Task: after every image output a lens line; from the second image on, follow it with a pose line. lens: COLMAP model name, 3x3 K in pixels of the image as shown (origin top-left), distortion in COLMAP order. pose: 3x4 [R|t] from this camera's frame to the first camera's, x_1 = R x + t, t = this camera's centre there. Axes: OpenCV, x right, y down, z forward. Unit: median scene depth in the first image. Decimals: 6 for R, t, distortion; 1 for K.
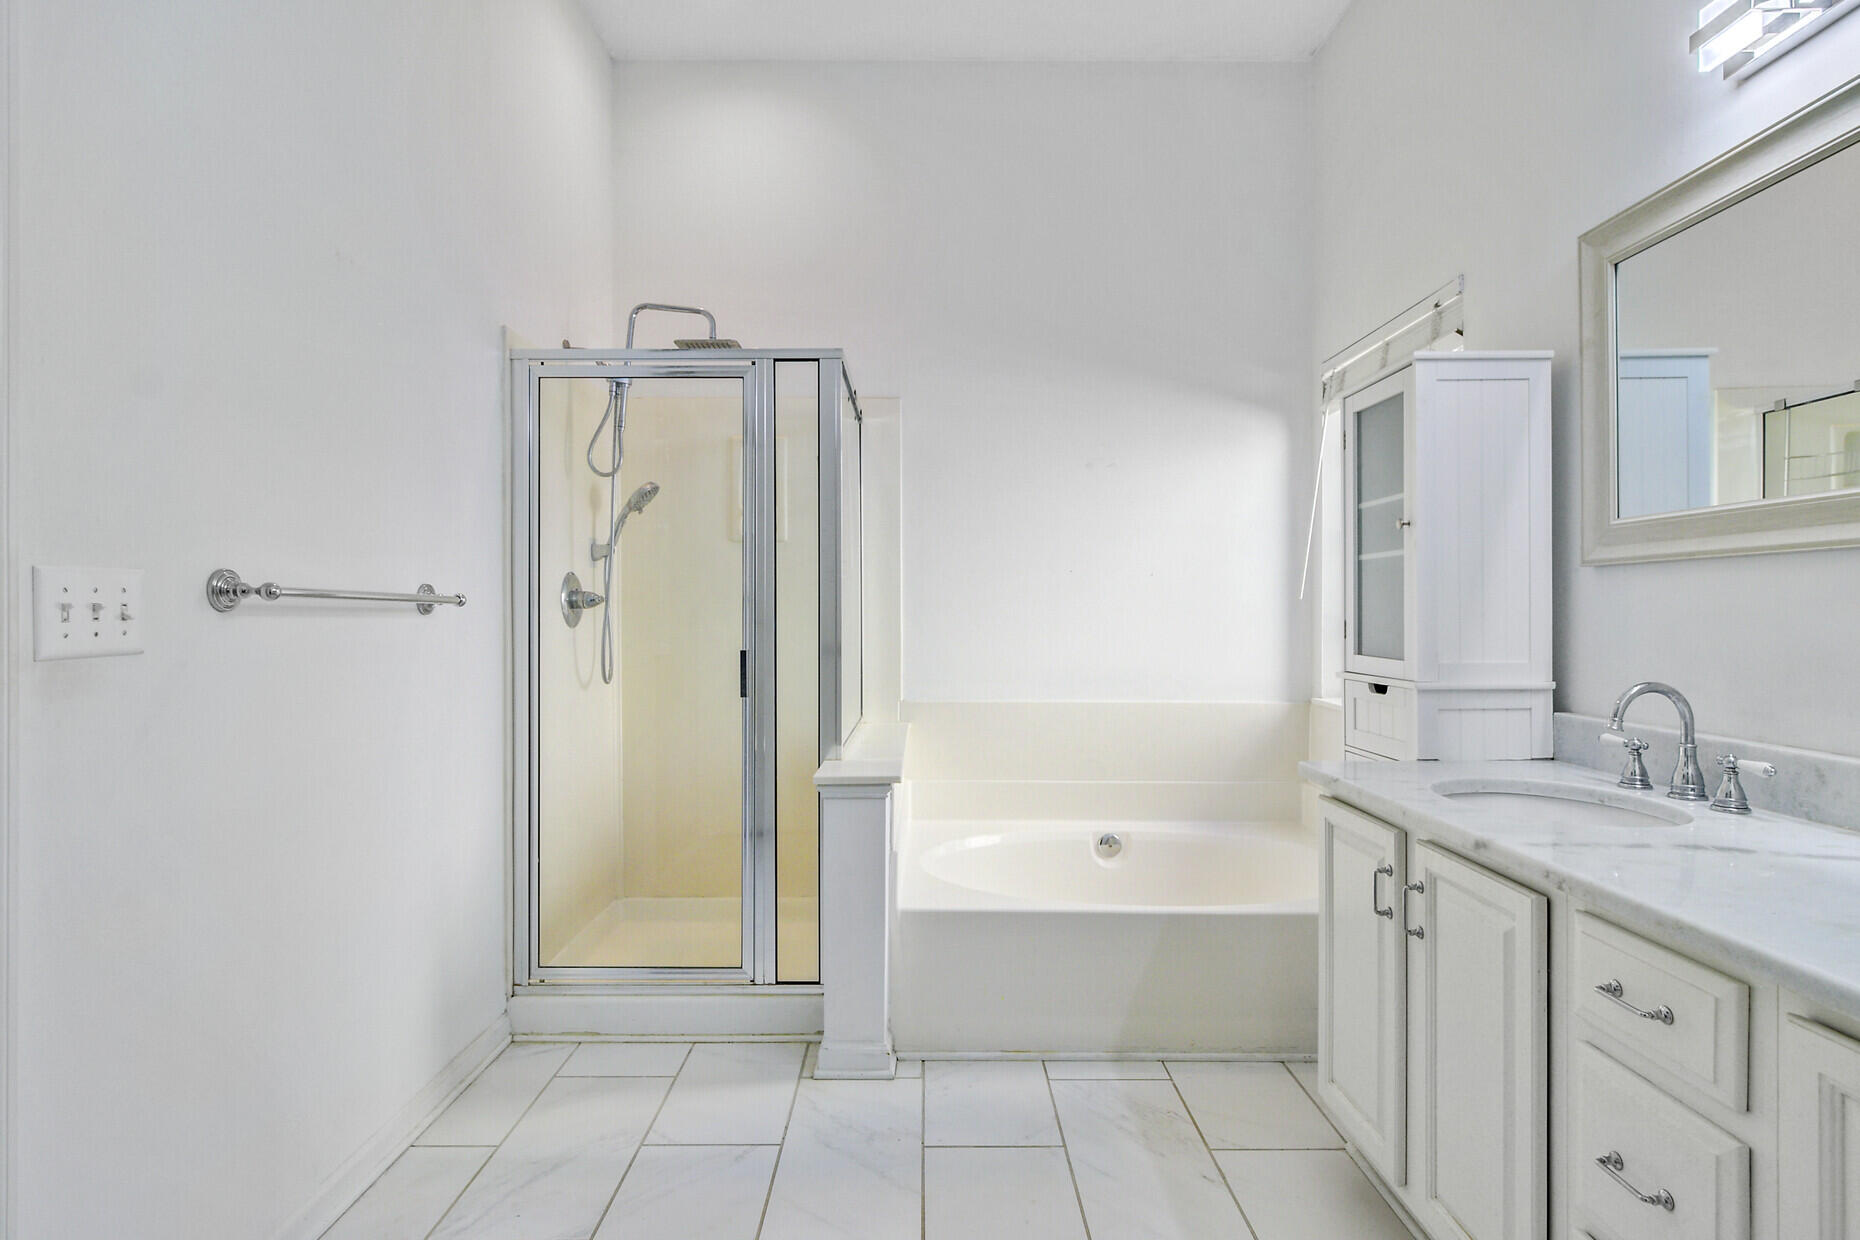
lens RADIAL K [[909.7, 0, 925.4], [0, 909.7, 612.5], [0, 0, 1]] dist [-0.006693, 0.000685]
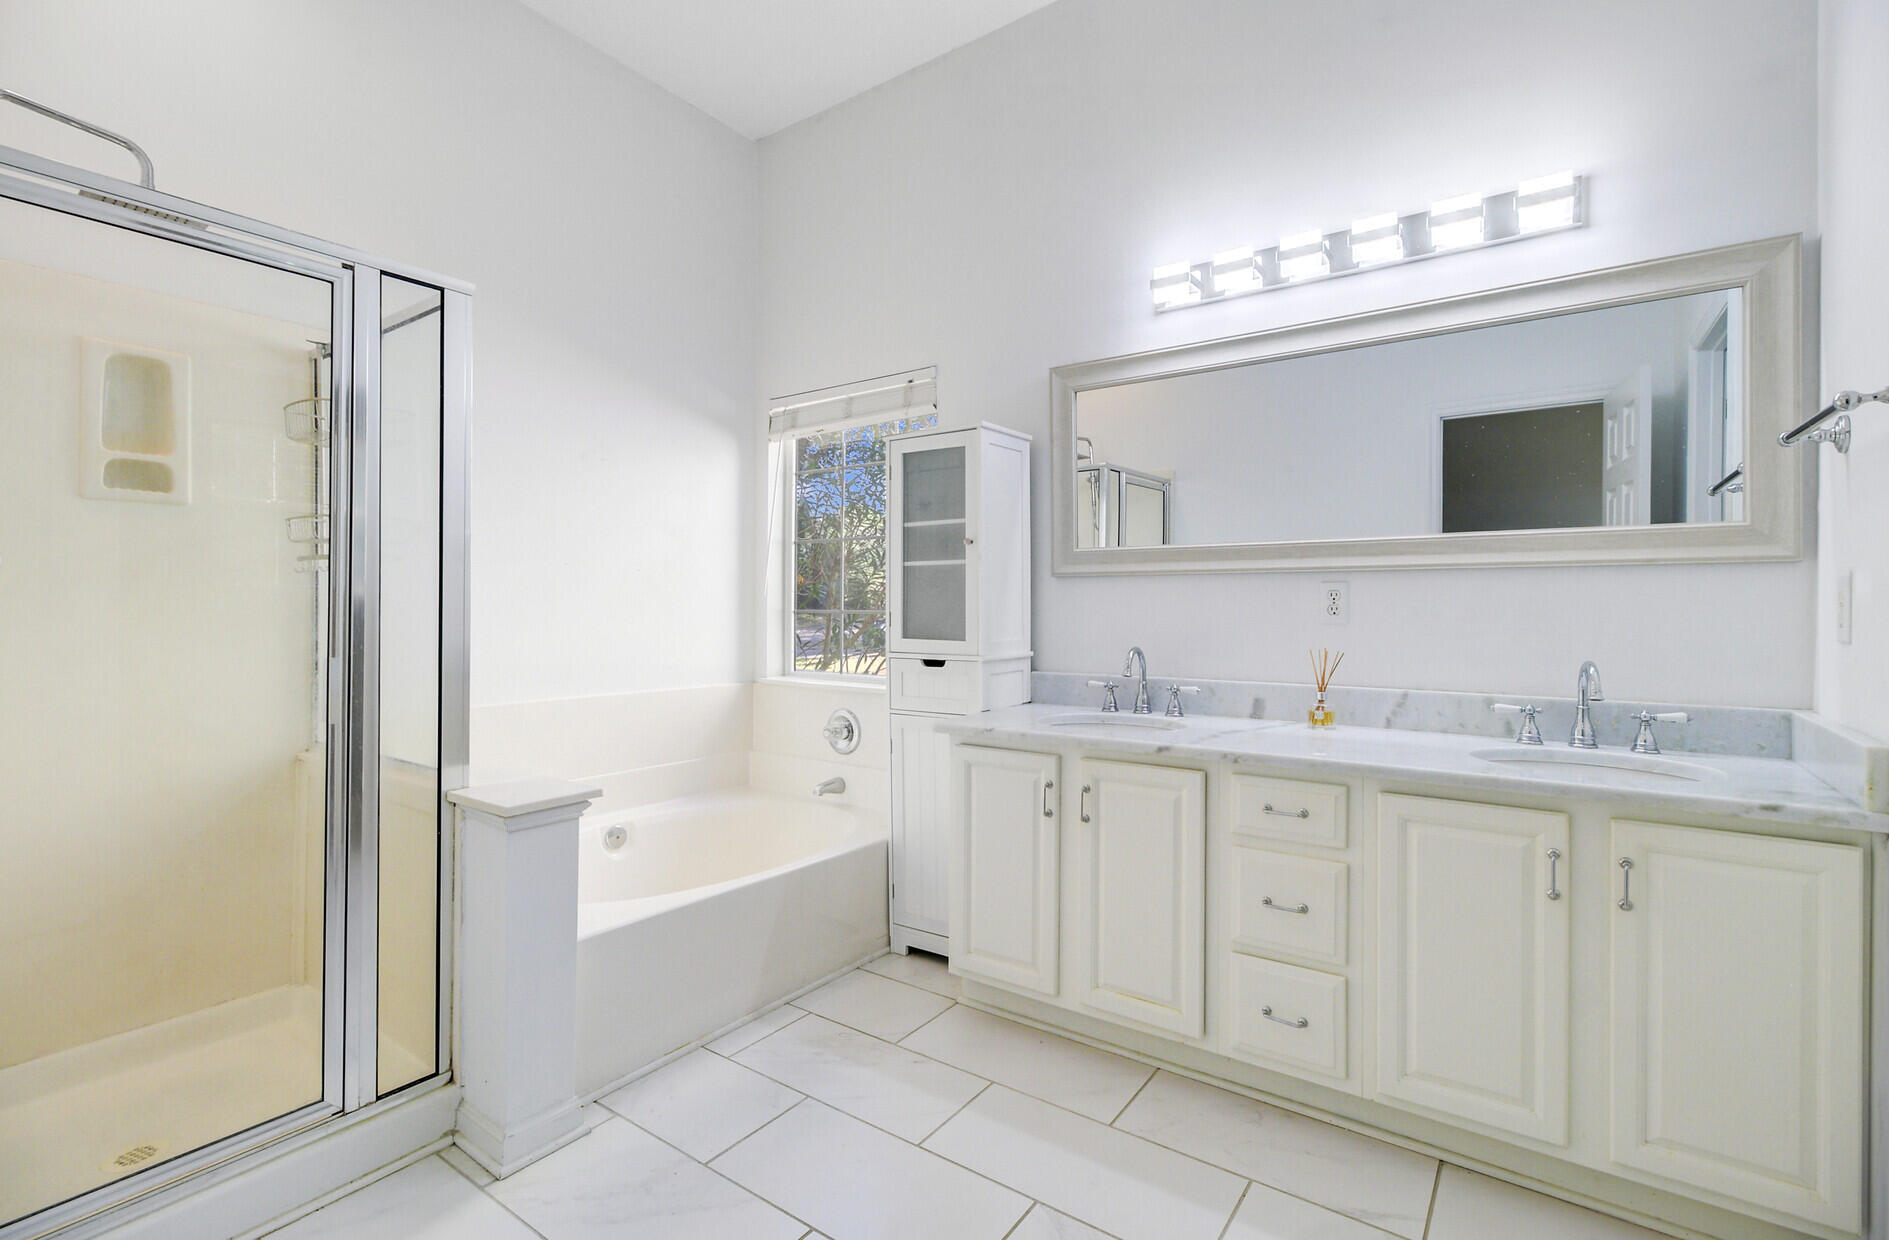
lens RADIAL K [[860.7, 0, 883.9], [0, 860.7, 608.4], [0, 0, 1]] dist [-0.007871, 0.003908]
pose [[0.608857, -0.003459, 0.793272, -0.582509], [0.000140, 0.999991, 0.004252, -0.002621], [-0.793280, -0.002478, 0.608852, 0.288903]]
